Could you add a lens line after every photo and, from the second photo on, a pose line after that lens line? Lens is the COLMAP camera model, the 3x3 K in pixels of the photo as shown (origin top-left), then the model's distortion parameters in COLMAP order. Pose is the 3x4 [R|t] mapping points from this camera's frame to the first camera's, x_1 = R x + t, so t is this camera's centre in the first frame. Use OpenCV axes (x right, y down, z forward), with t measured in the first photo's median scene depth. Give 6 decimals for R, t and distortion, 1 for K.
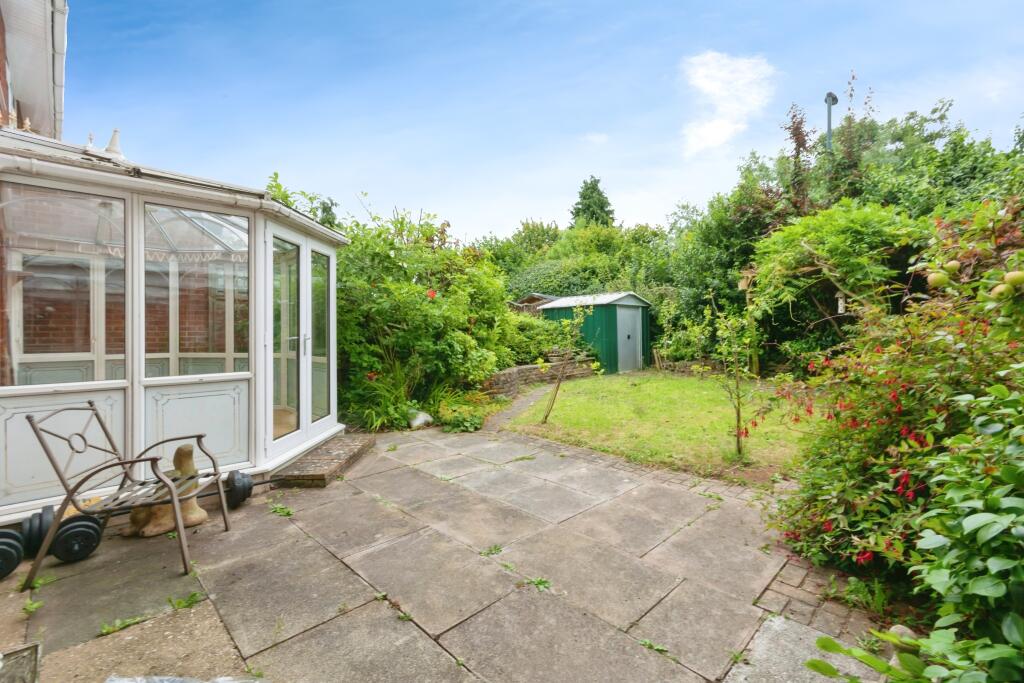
lens RADIAL K [[462.9, 0, 510.1], [0, 462.9, 318.6], [0, 0, 1]] dist [0.002622, 0.000701]
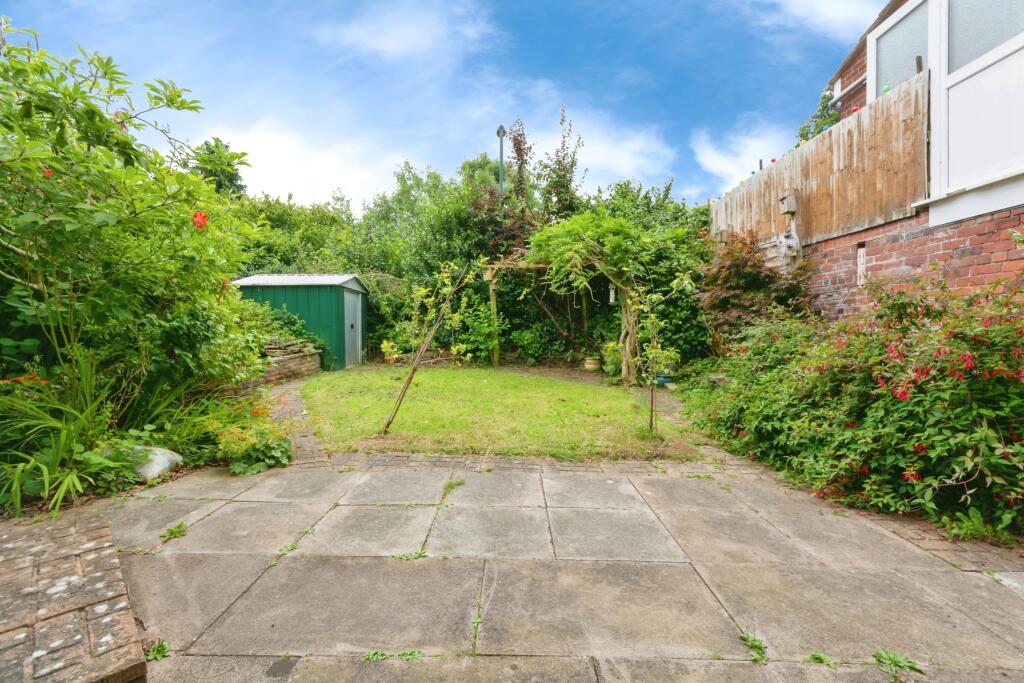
lens RADIAL K [[462.9, 0, 510.1], [0, 462.9, 318.6], [0, 0, 1]] dist [0.002622, 0.000701]
pose [[0.695339, 0.035174, 0.717820, -0.390065], [-0.032854, 0.999313, -0.017143, 0.075581], [-0.717930, -0.011663, 0.696017, 0.491571]]
